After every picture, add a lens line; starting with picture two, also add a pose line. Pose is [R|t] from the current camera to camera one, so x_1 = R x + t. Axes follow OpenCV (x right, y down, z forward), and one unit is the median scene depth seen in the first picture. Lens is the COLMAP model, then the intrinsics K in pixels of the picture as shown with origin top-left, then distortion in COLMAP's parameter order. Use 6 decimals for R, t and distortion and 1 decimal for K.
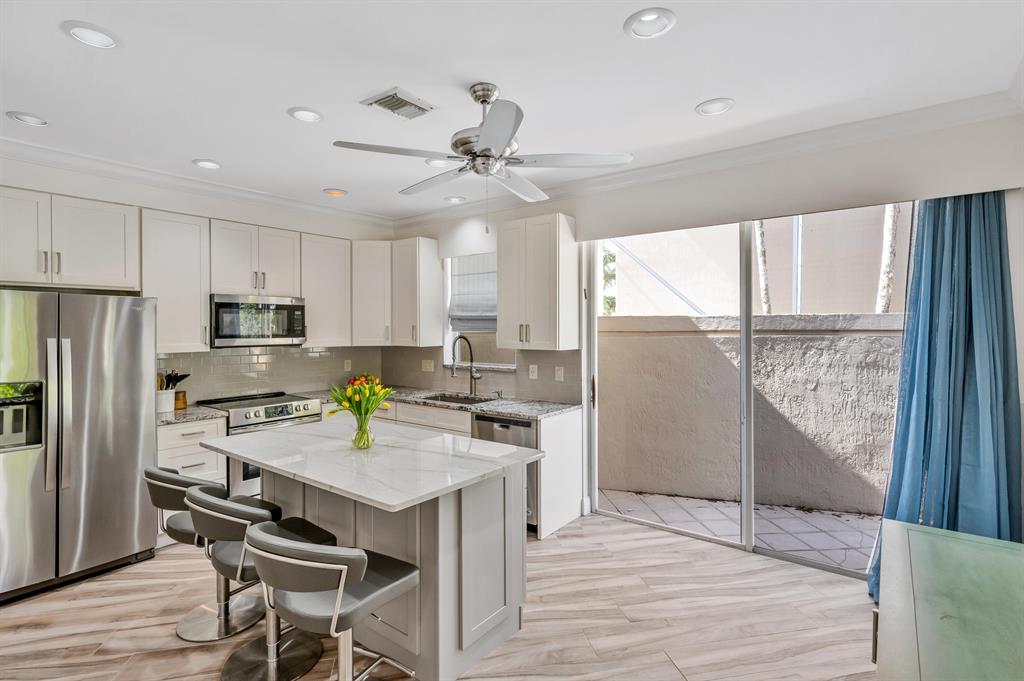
lens RADIAL K [[500.2, 0, 512.0], [0, 500.2, 340.5], [0, 0, 1]] dist [-0.000590, 0.000114]
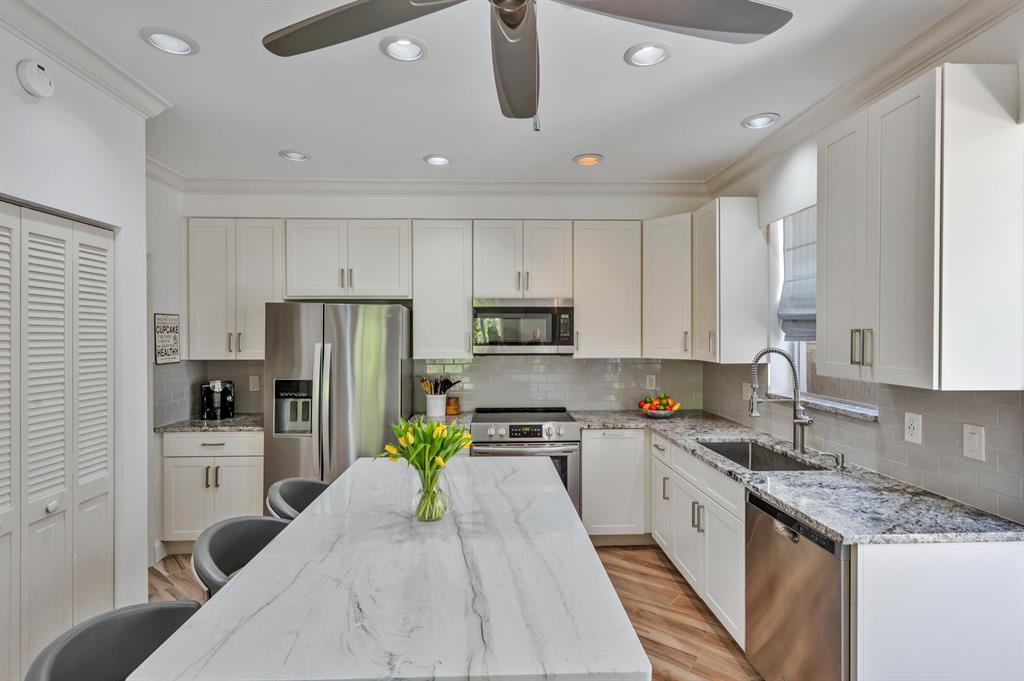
lens RADIAL K [[500.2, 0, 512.0], [0, 500.2, 340.5], [0, 0, 1]] dist [-0.000590, 0.000114]
pose [[0.637681, 0.013002, -0.770191, 0.164558], [-0.021549, 0.999767, -0.000964, -0.012160], [0.769999, 0.017212, 0.637813, 0.400520]]
